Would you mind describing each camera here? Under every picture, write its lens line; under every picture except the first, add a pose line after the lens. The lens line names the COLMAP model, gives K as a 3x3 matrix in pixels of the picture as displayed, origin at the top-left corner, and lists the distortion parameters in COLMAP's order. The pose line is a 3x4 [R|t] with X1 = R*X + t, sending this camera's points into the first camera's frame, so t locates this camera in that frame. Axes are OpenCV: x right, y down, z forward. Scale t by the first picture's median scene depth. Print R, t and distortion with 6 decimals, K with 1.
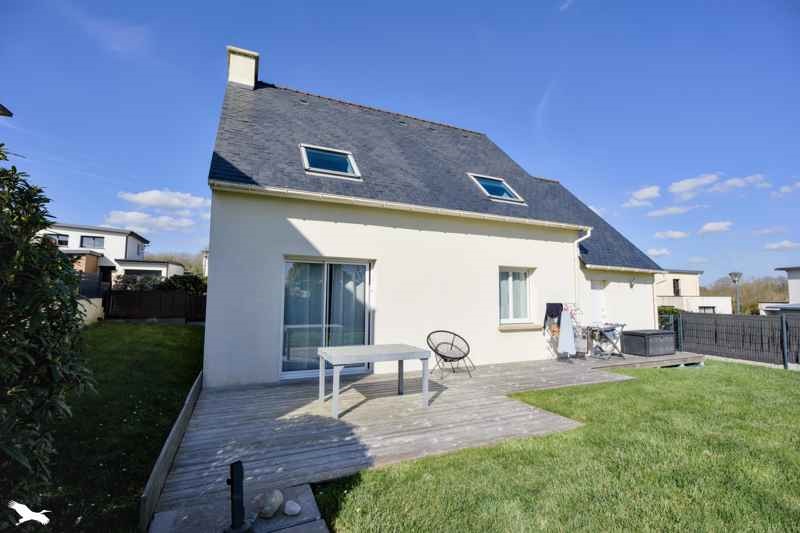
lens RADIAL K [[361.3, 0, 398.1], [0, 361.3, 266.5], [0, 0, 1]] dist [-0.015608, -0.000455]
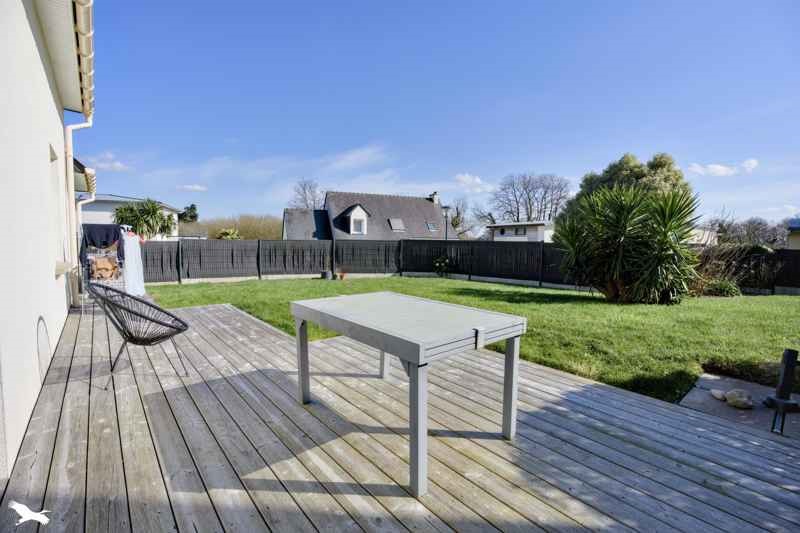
lens RADIAL K [[361.3, 0, 398.1], [0, 361.3, 266.5], [0, 0, 1]] dist [-0.015608, -0.000455]
pose [[-0.275240, -0.087240, 0.957409, -0.661289], [-0.095361, 0.993440, 0.063109, 0.183223], [-0.956634, -0.073929, -0.281753, 1.450656]]
